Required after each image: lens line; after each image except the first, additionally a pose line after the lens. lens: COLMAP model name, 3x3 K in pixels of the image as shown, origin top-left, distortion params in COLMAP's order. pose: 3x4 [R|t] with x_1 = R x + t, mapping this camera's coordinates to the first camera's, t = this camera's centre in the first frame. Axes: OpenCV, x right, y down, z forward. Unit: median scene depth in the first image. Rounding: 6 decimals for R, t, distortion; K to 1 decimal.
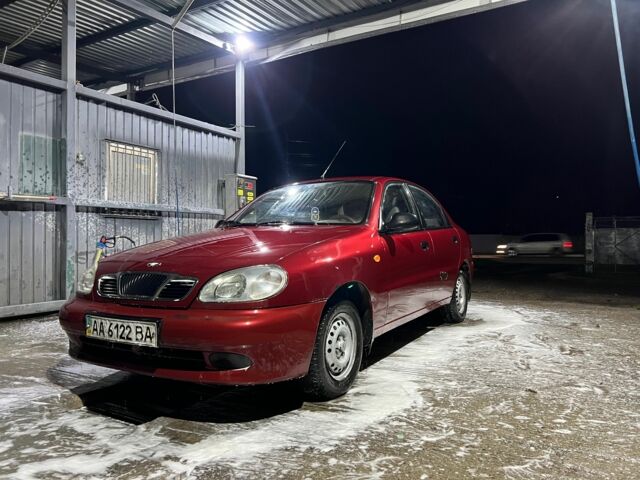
lens RADIAL K [[481.0, 0, 320.0], [0, 481.0, 240.0], [0, 0, 1]] dist [0.050631, -0.052731]
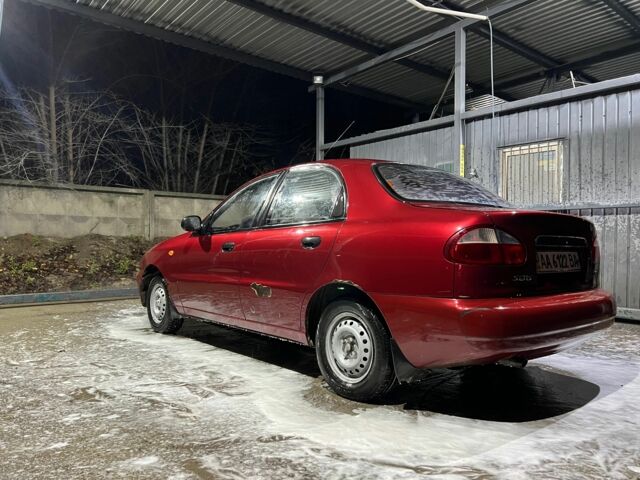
lens RADIAL K [[481.0, 0, 320.0], [0, 481.0, 240.0], [0, 0, 1]] dist [0.050631, -0.052731]
pose [[-0.320932, -0.000320, -0.947102, 1.679888], [-0.013090, 0.999906, 0.004097, -0.012999], [0.947012, 0.013712, -0.320906, 2.387541]]
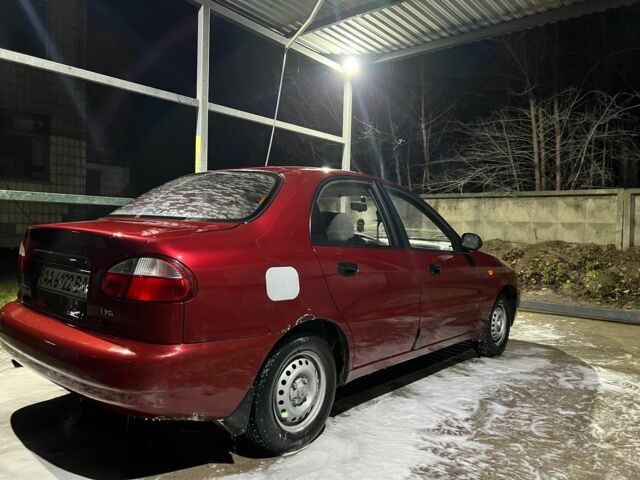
lens RADIAL K [[481.0, 0, 320.0], [0, 481.0, 240.0], [0, 0, 1]] dist [0.050631, -0.052731]
pose [[-0.983211, -0.028847, 0.180176, -0.172370], [-0.023853, 0.999270, 0.029825, -0.088946], [-0.180905, 0.025027, -0.983182, 3.377304]]
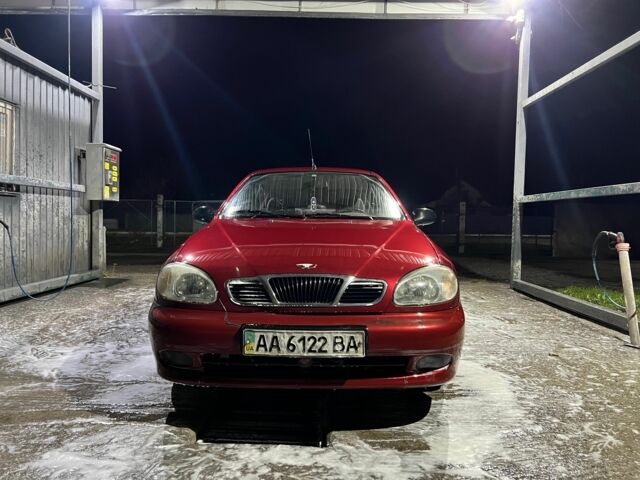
lens RADIAL K [[481.0, 0, 320.0], [0, 481.0, 240.0], [0, 0, 1]] dist [0.050631, -0.052731]
pose [[0.869485, -0.004376, 0.493941, -0.816668], [-0.018582, 0.998963, 0.041560, -0.037053], [-0.493610, -0.045315, 0.868502, 0.235541]]
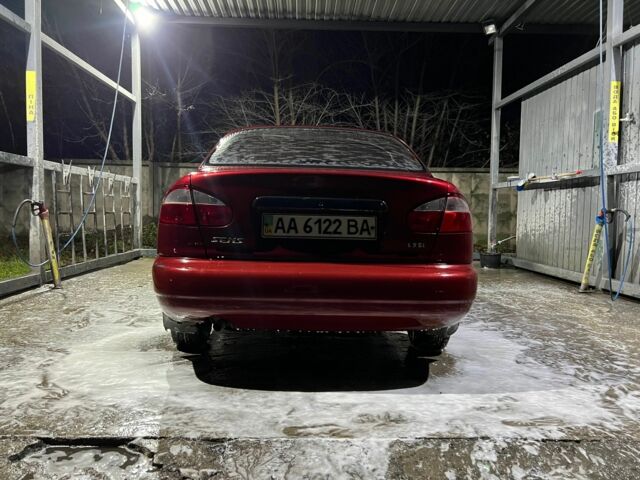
lens RADIAL K [[481.0, 0, 320.0], [0, 481.0, 240.0], [0, 0, 1]] dist [0.050631, -0.052731]
pose [[-0.840454, 0.021727, -0.541447, 0.988710], [-0.016106, 0.997753, 0.065038, -0.003149], [0.541644, 0.063382, -0.838215, 3.332913]]
